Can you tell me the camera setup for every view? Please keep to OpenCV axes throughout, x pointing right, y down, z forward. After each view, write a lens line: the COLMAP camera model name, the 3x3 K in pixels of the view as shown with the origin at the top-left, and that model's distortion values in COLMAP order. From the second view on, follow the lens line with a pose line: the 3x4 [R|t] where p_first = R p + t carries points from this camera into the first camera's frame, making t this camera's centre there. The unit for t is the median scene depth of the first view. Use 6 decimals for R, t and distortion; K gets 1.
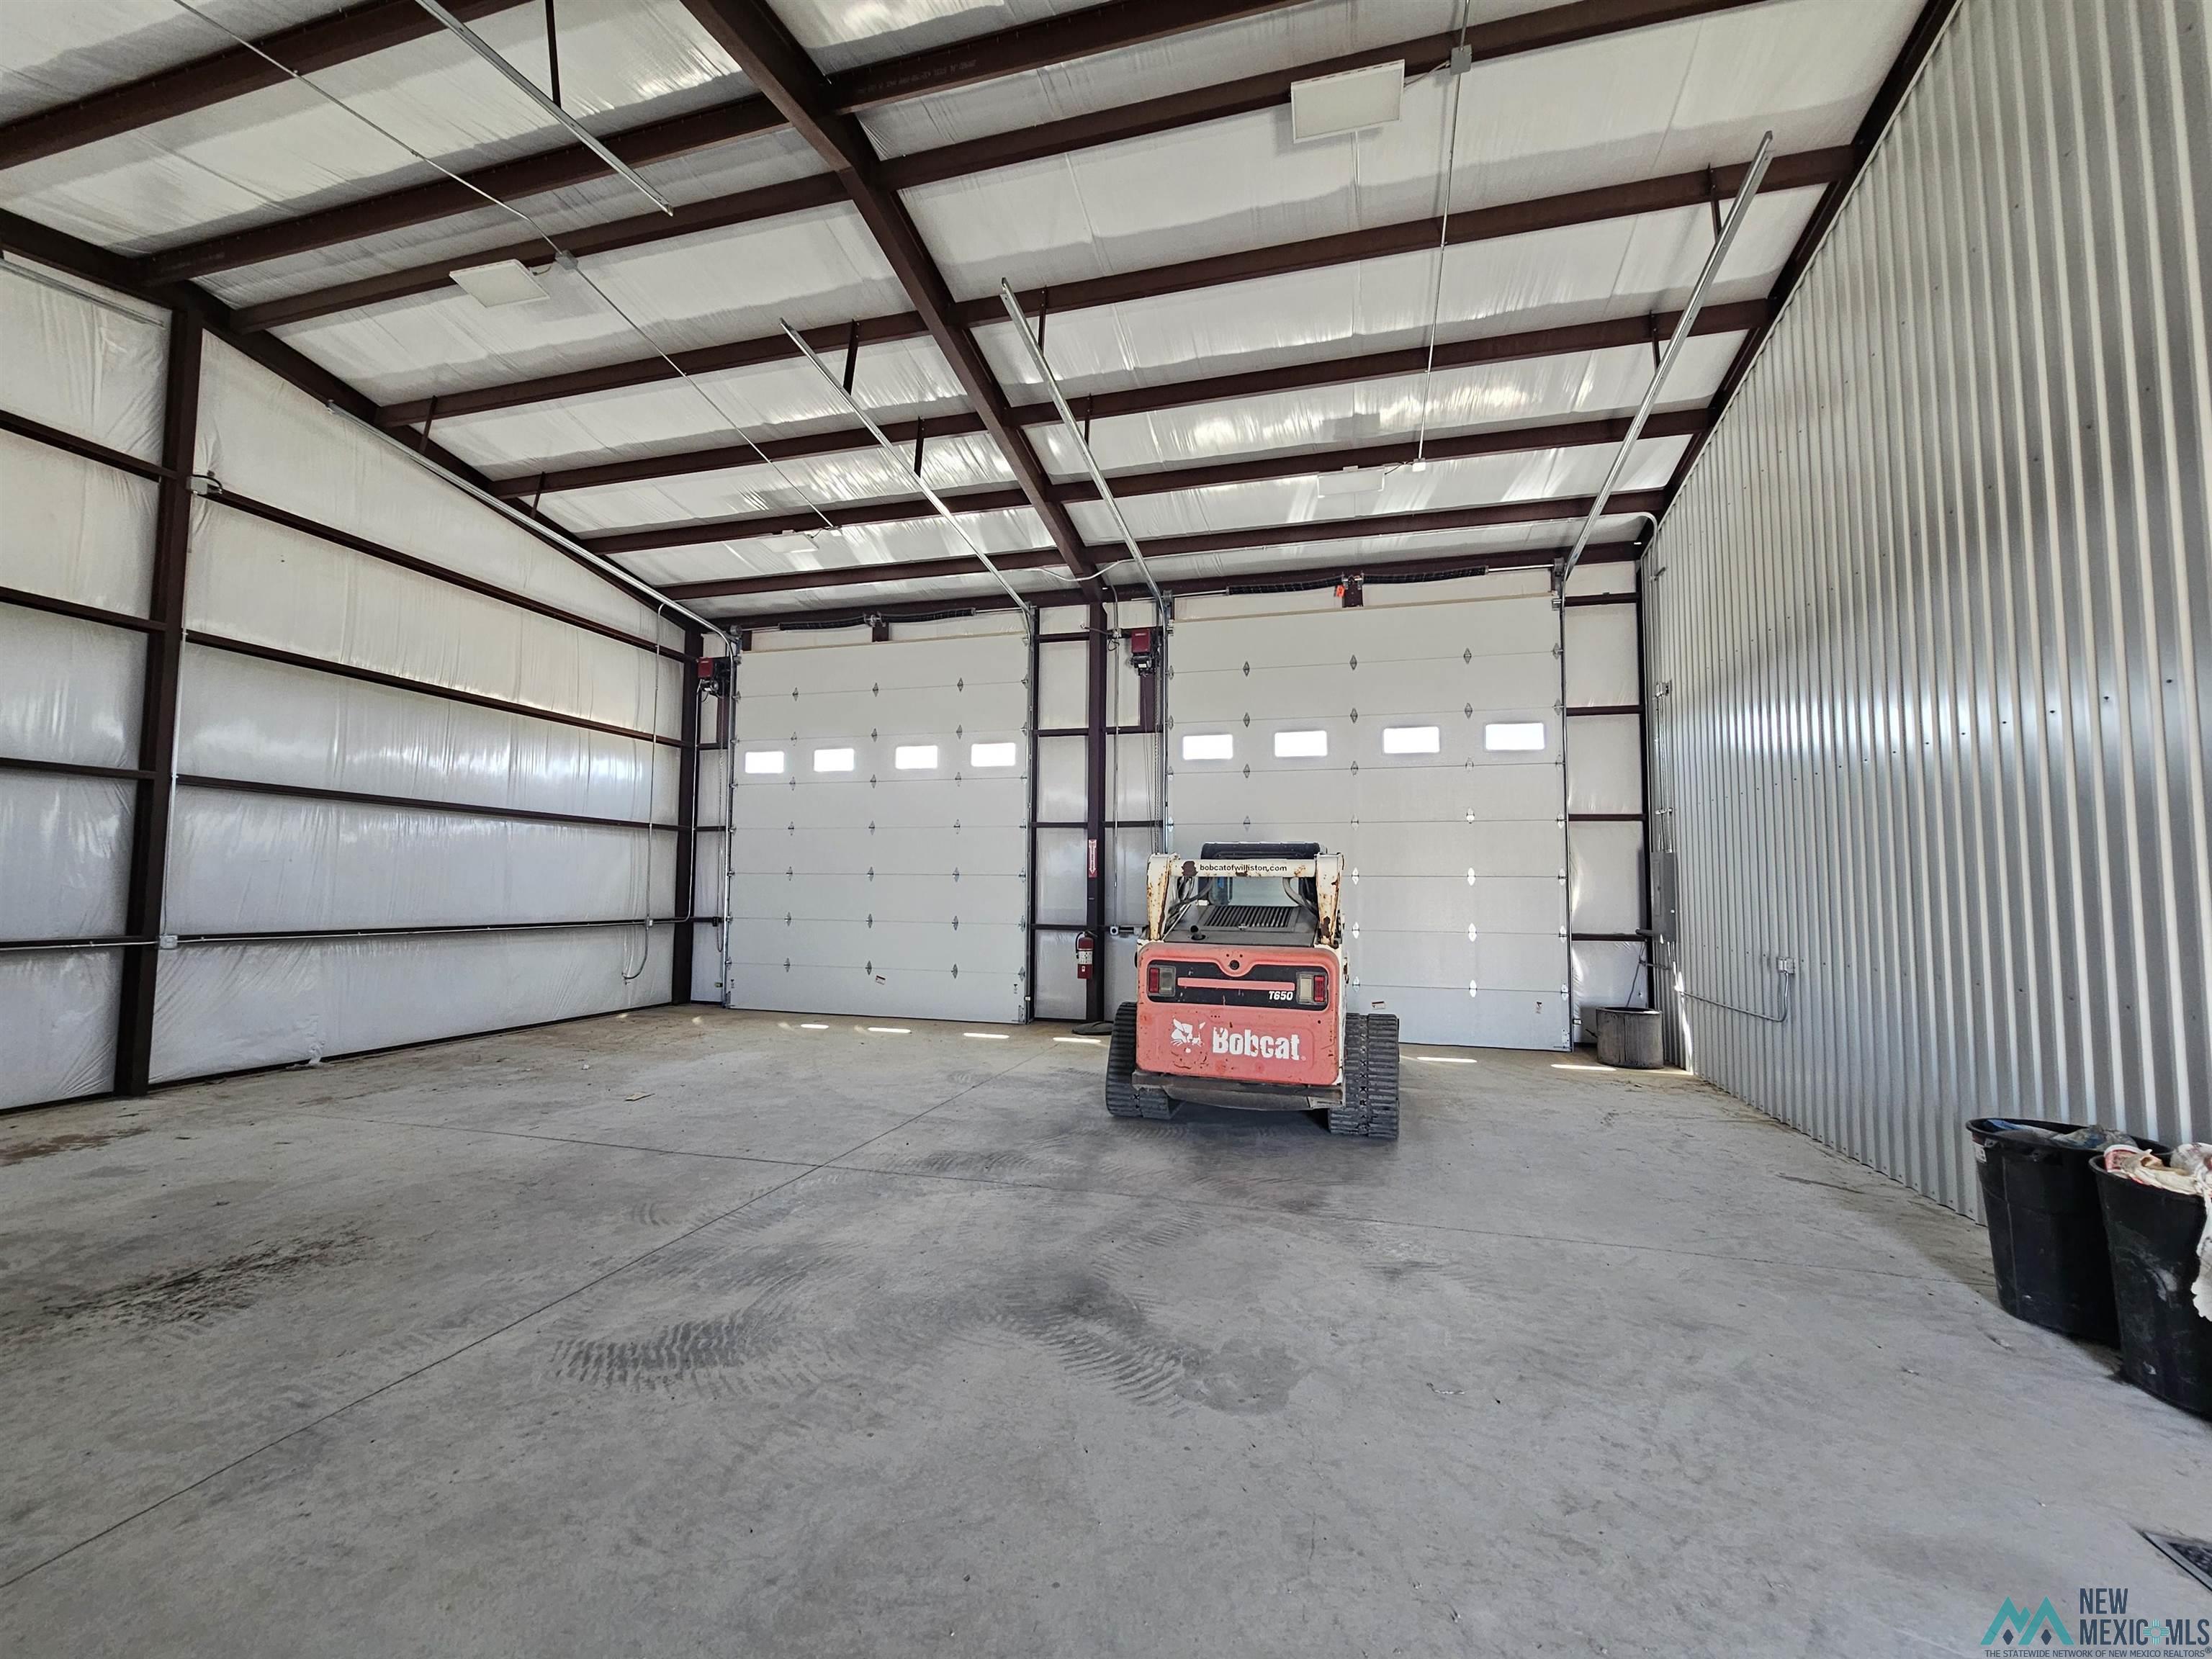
lens RADIAL K [[896.9, 0, 1100.3], [0, 896.9, 835.5], [0, 0, 1]] dist [-0.001436, -0.000342]
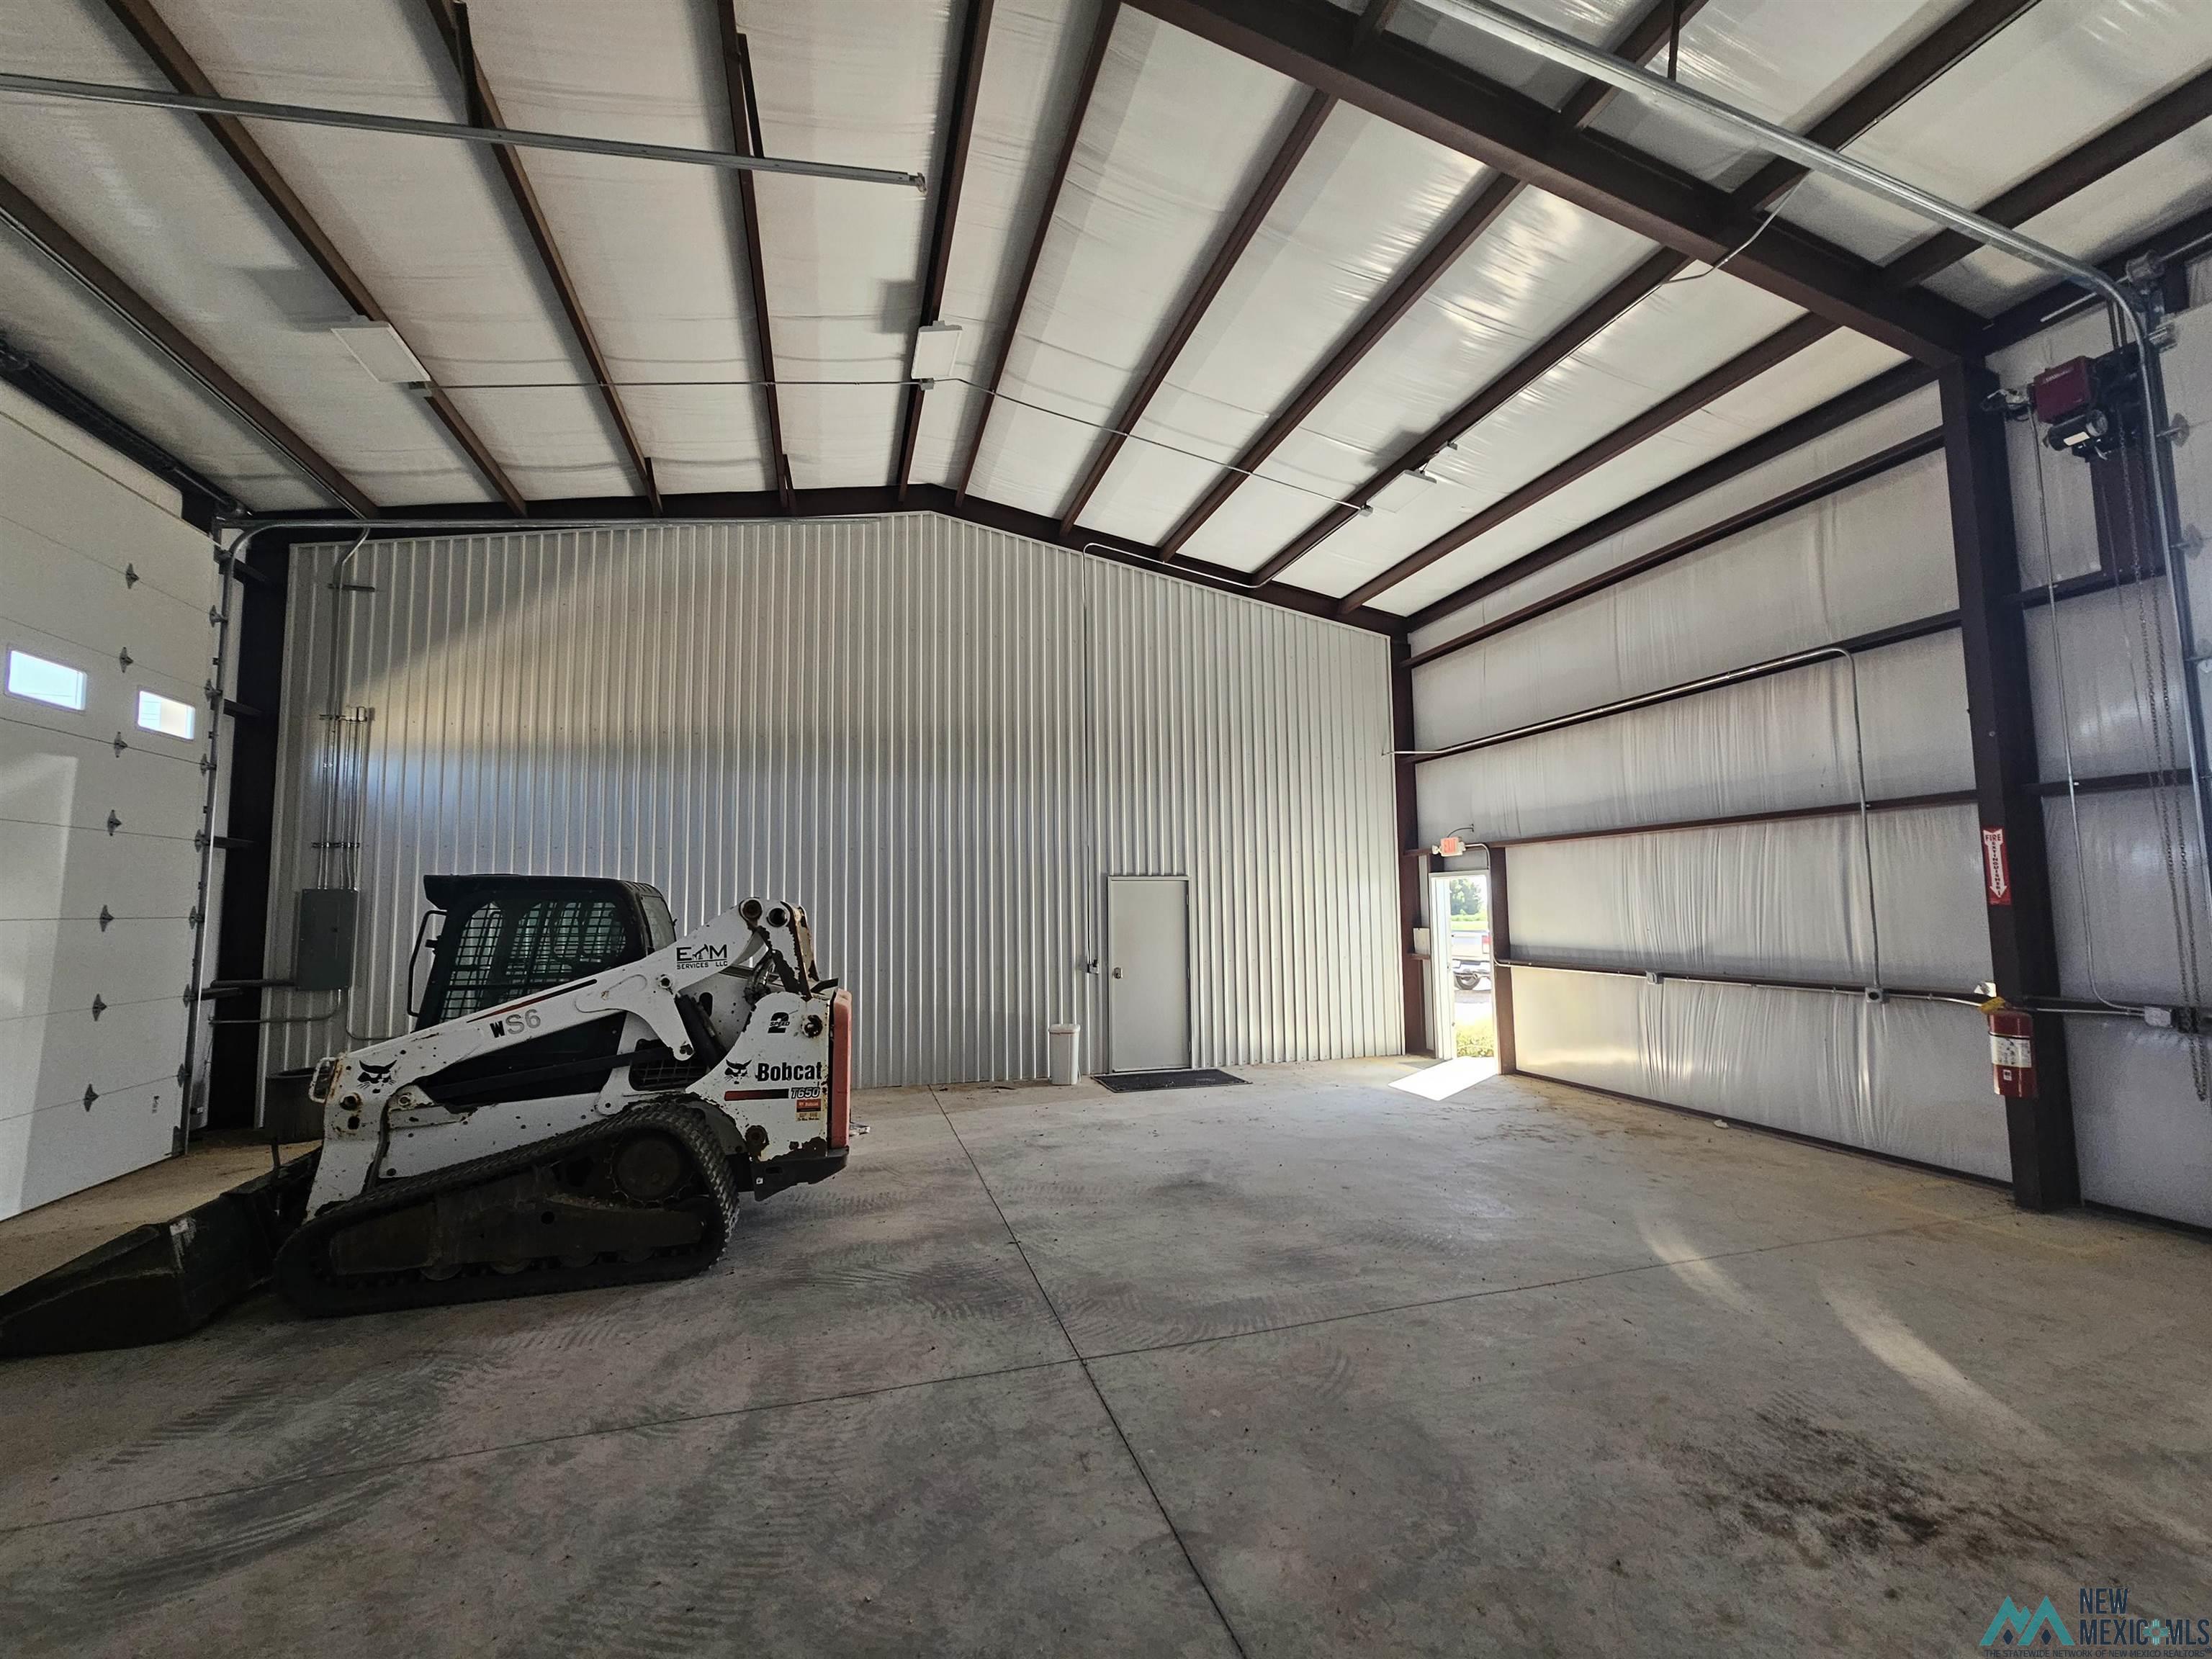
lens RADIAL K [[896.9, 0, 1100.3], [0, 896.9, 835.5], [0, 0, 1]] dist [-0.001436, -0.000342]
pose [[-0.524532, 0.066119, 0.848820, -0.687251], [-0.047695, 0.993132, -0.106833, 0.032580], [-0.850054, -0.096522, -0.517776, 1.022800]]
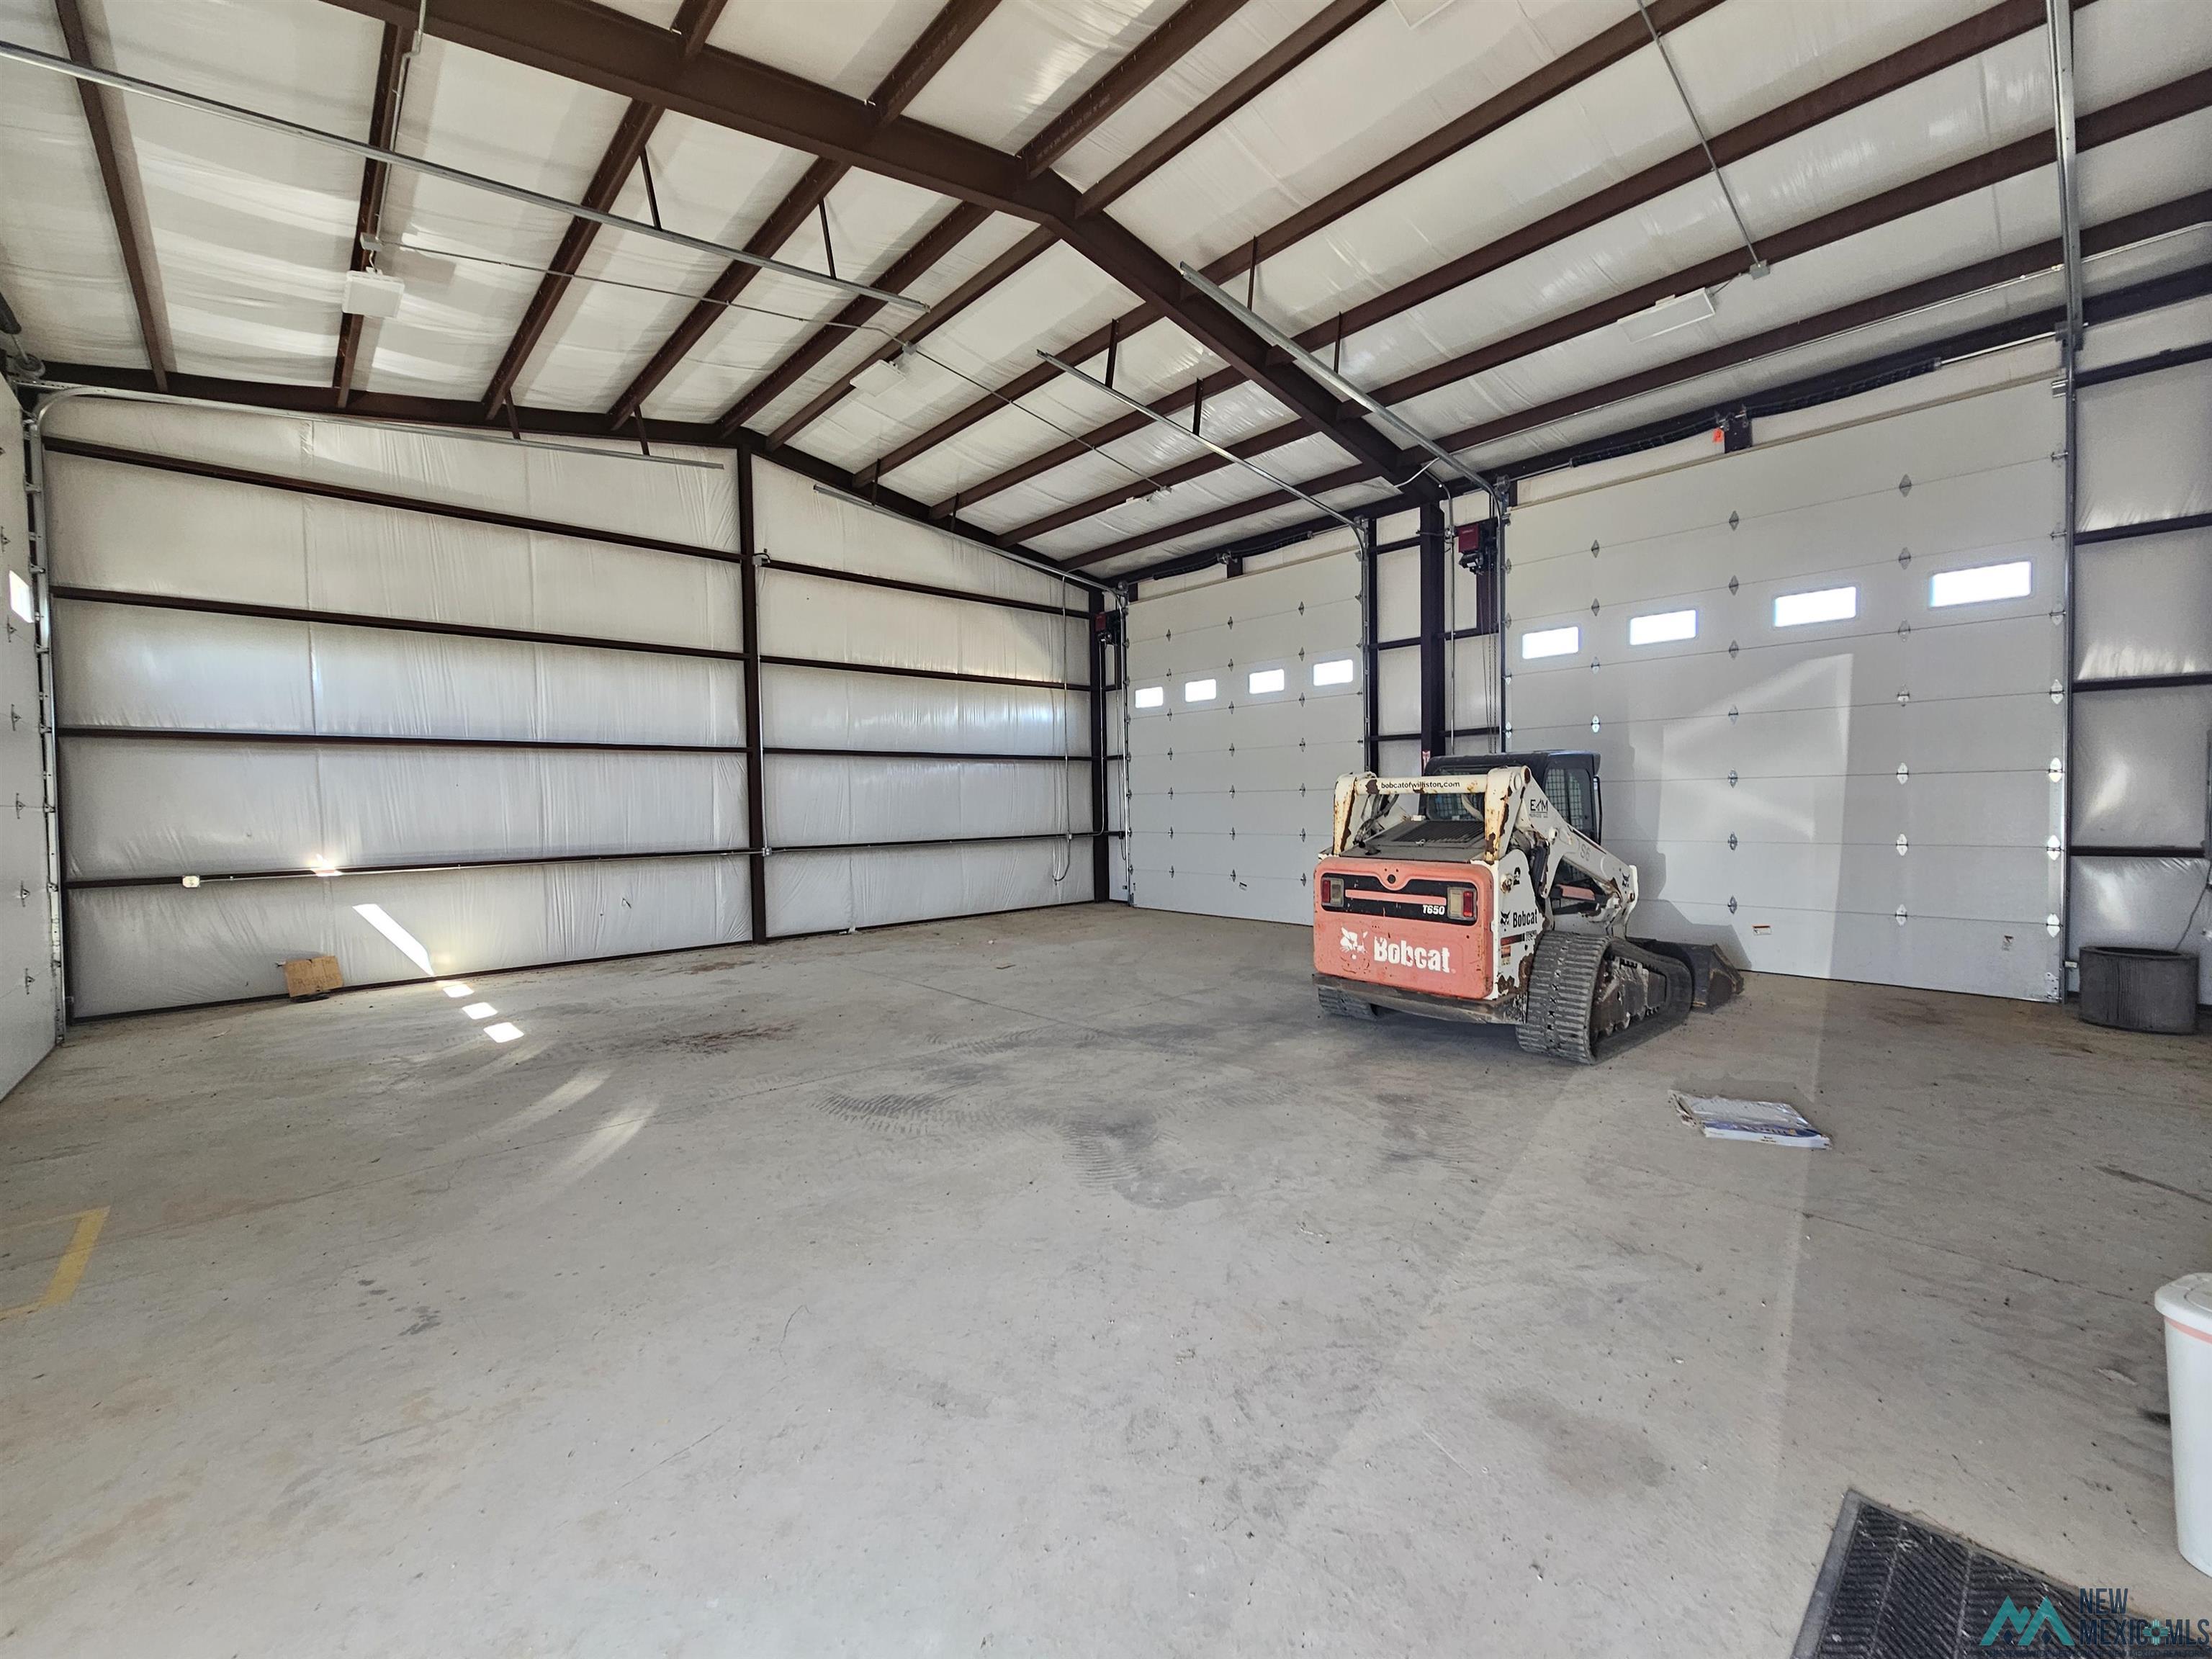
lens RADIAL K [[899.0, 0, 1101.7], [0, 899.0, 827.0], [0, 0, 1]] dist [-0.001352, -0.000294]
pose [[0.847268, -0.010115, -0.531070, 0.330954], [0.059650, 0.995306, 0.076207, -0.013662], [0.527806, -0.096246, 0.843894, -0.050528]]
